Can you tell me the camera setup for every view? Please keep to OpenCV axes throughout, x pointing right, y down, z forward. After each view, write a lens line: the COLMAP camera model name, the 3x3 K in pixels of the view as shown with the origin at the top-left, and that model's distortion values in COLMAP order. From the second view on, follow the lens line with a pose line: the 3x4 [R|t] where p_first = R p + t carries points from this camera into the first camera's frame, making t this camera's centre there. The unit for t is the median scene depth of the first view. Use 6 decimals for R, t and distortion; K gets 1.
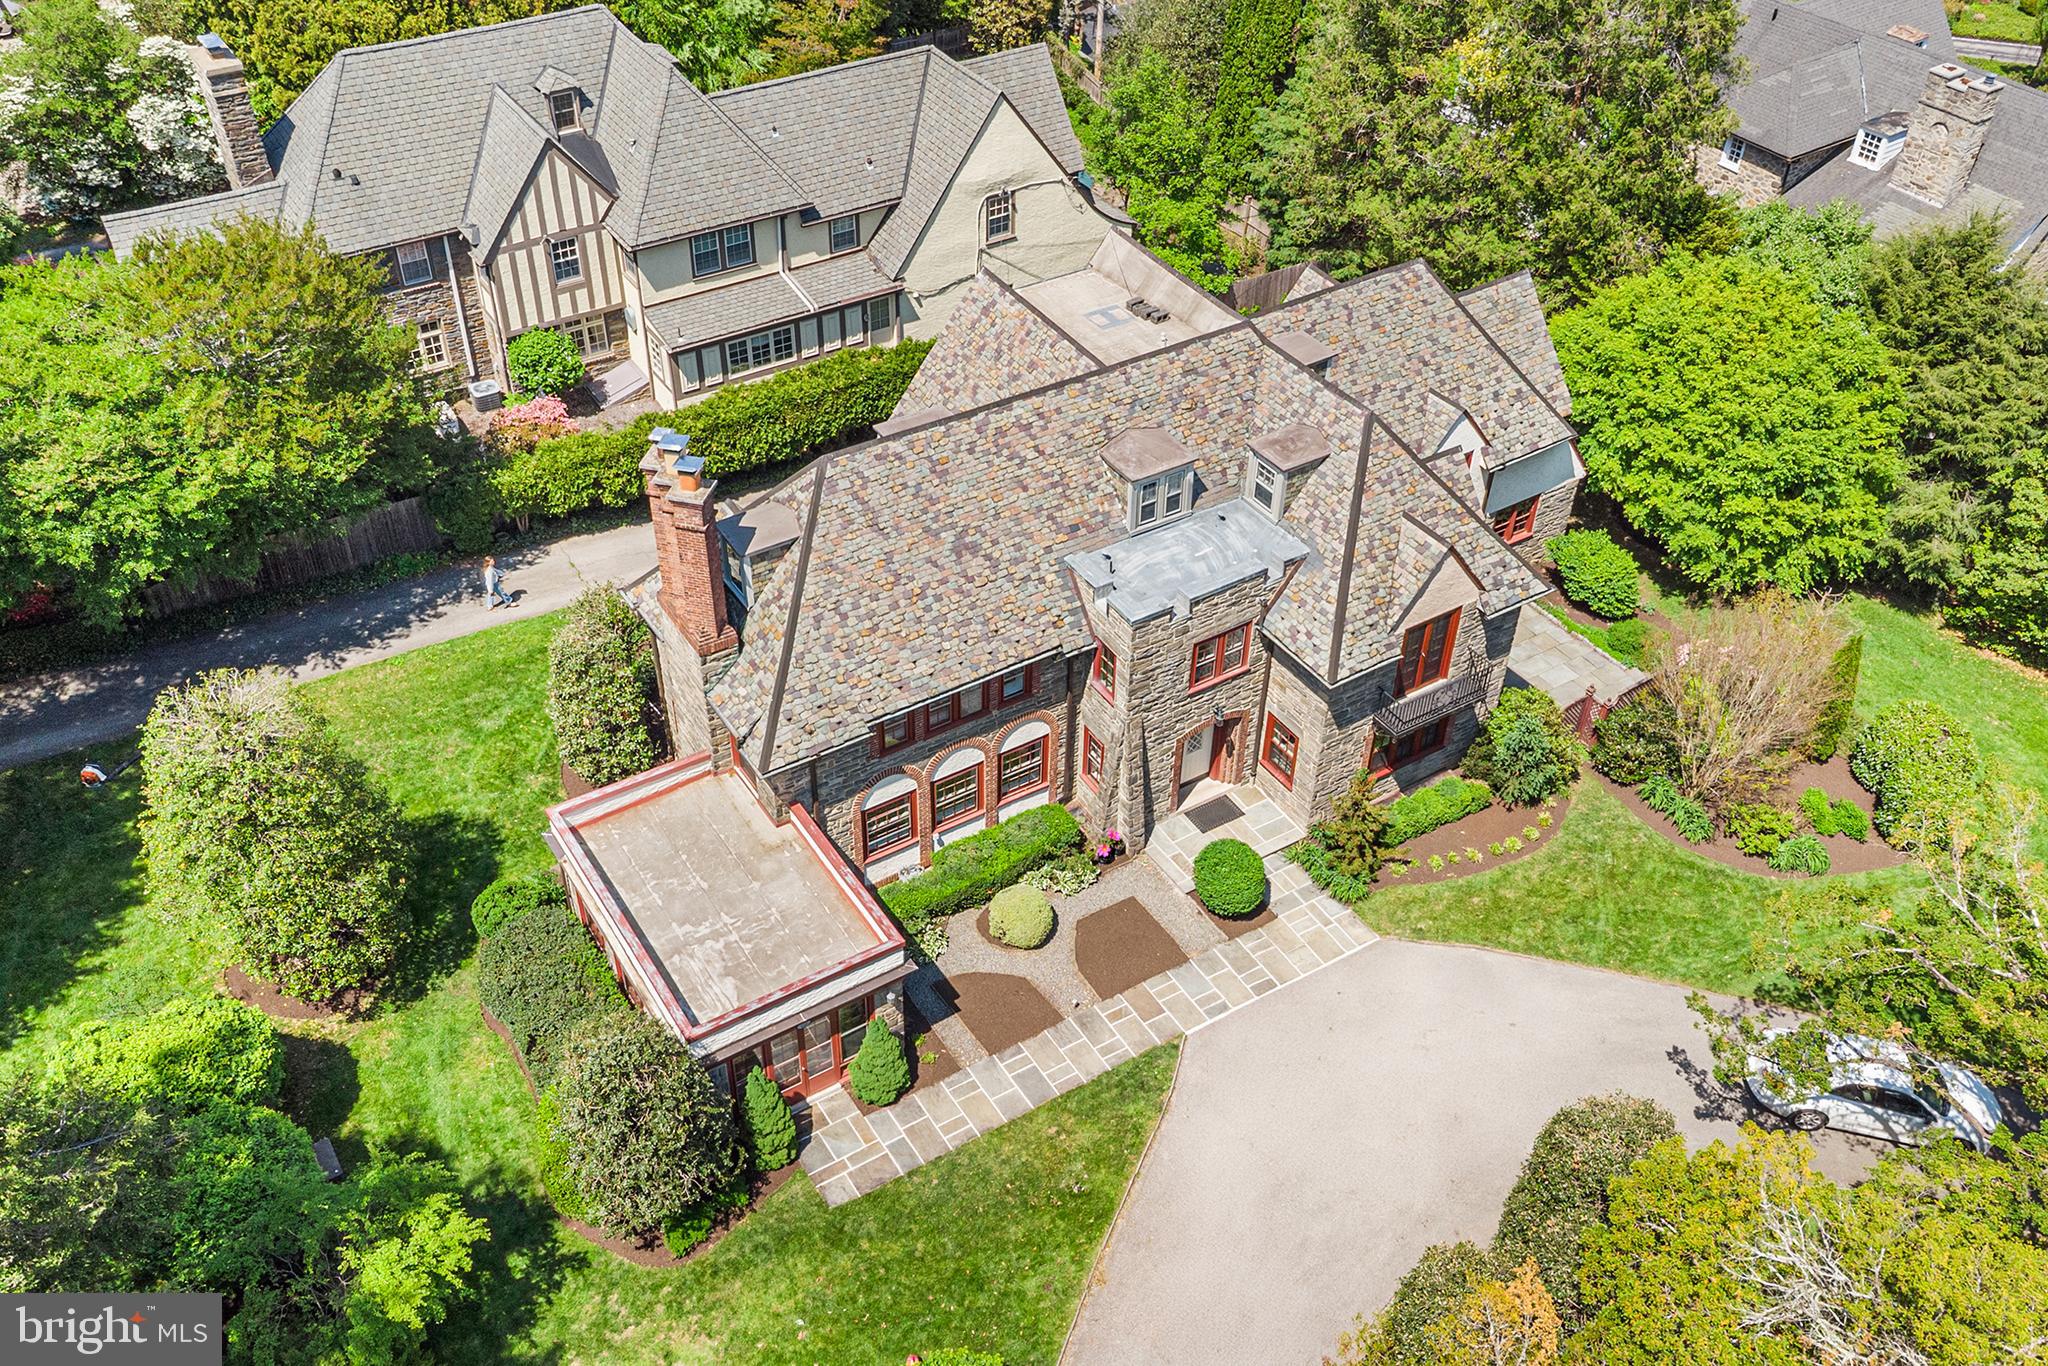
lens RADIAL K [[1820.8, 0, 1027.4], [0, 1820.8, 679.2], [0, 0, 1]] dist [0.087339, -0.129658]
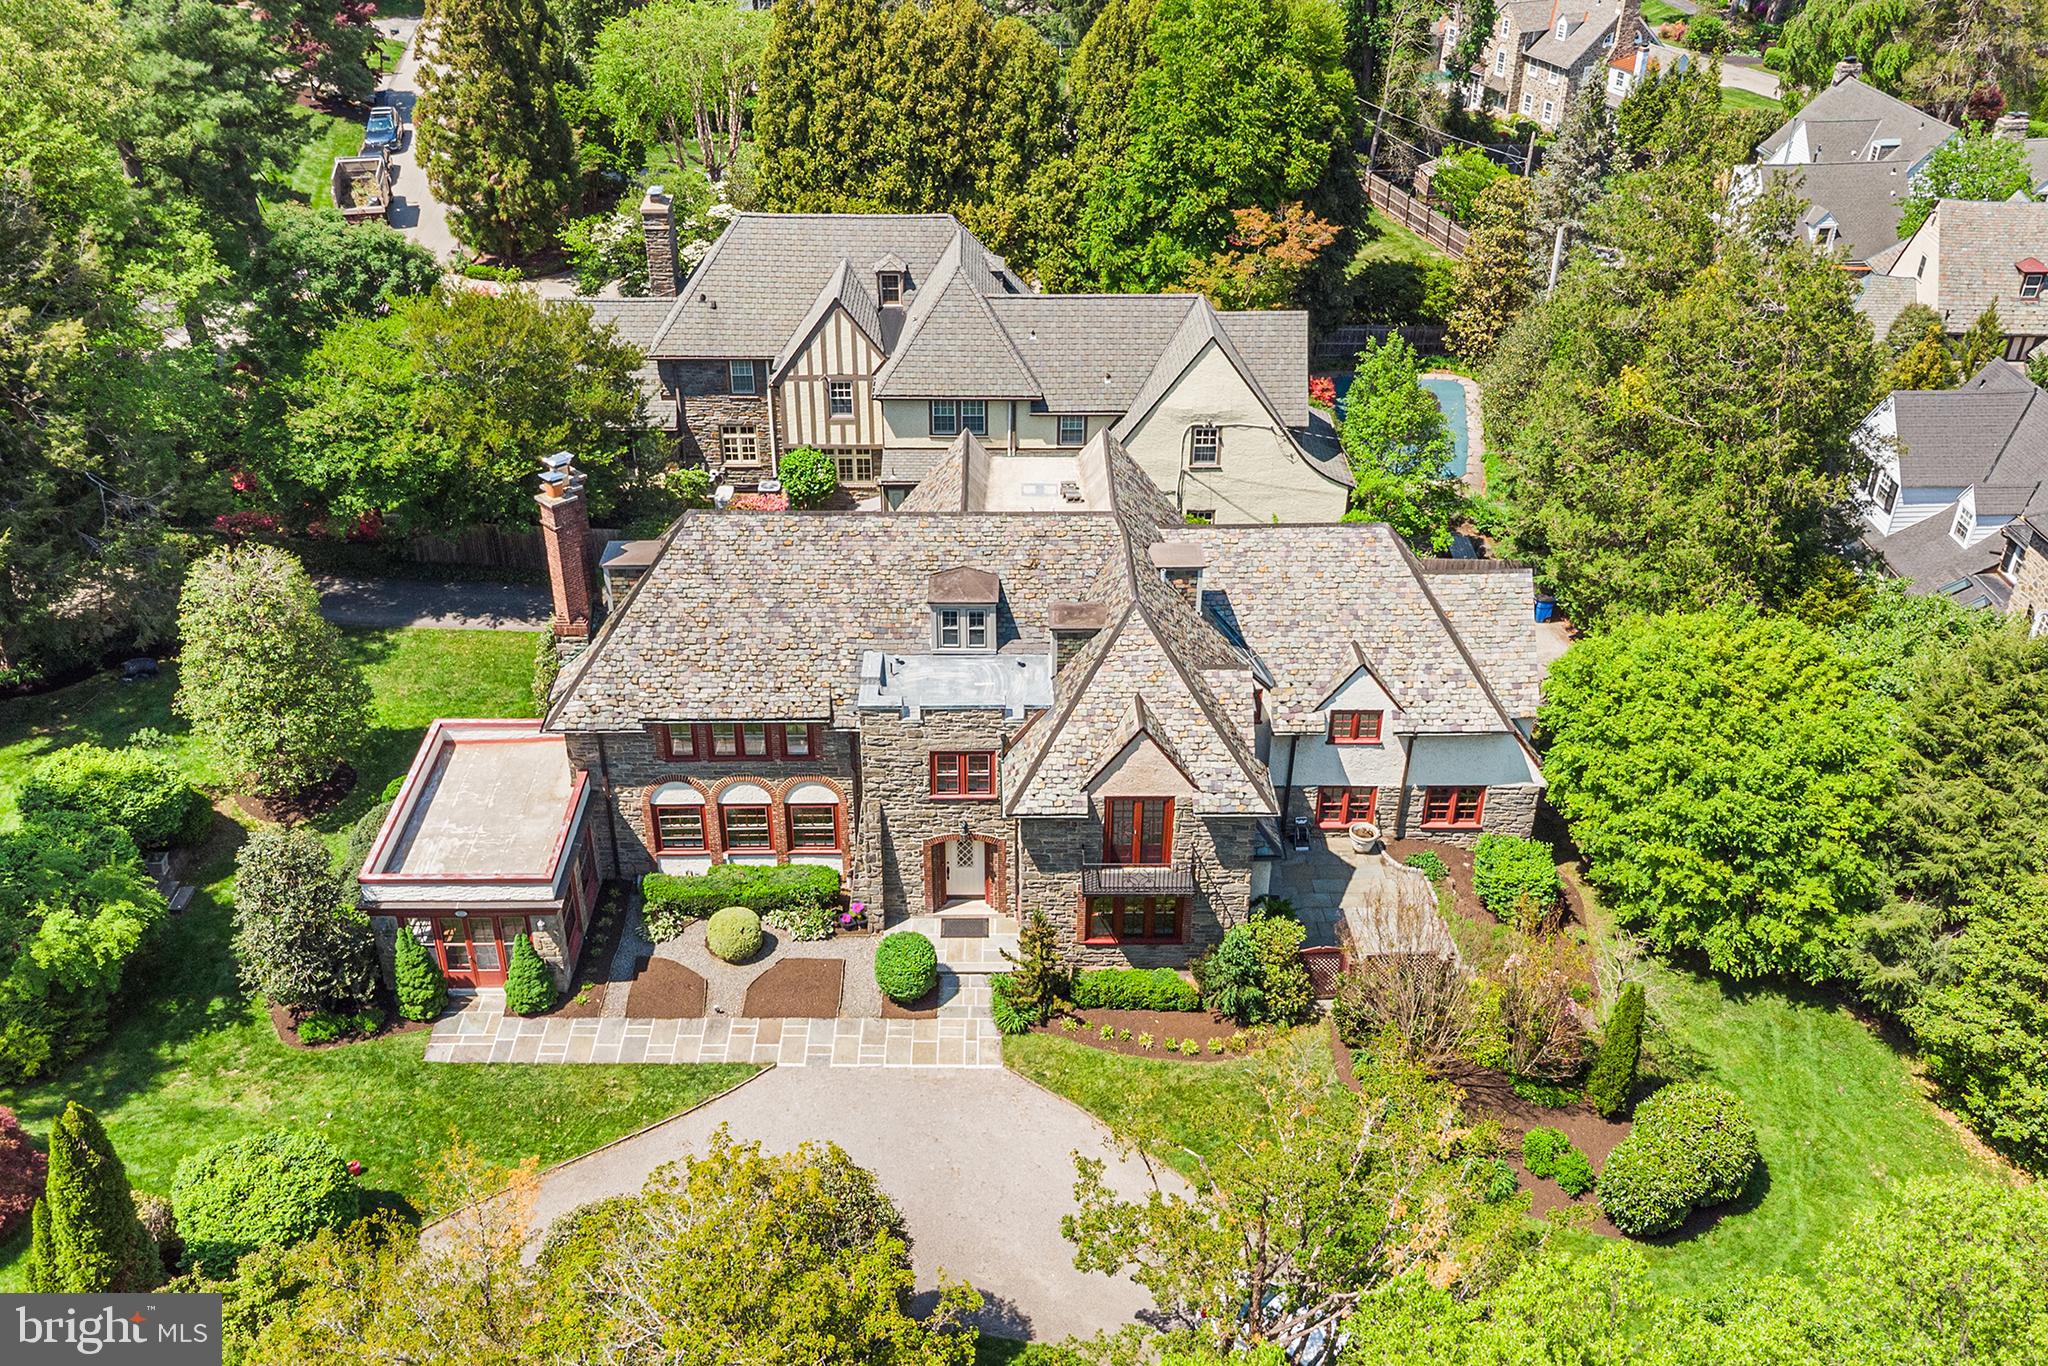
lens RADIAL K [[1809.4, 0, 1025.4], [0, 1809.4, 689.2], [0, 0, 1]] dist [0.094225, -0.147861]
pose [[0.852757, 0.264418, -0.450432, 0.606399], [-0.332615, 0.939832, -0.077995, 0.011890], [0.402707, 0.216331, 0.889397, 0.011474]]
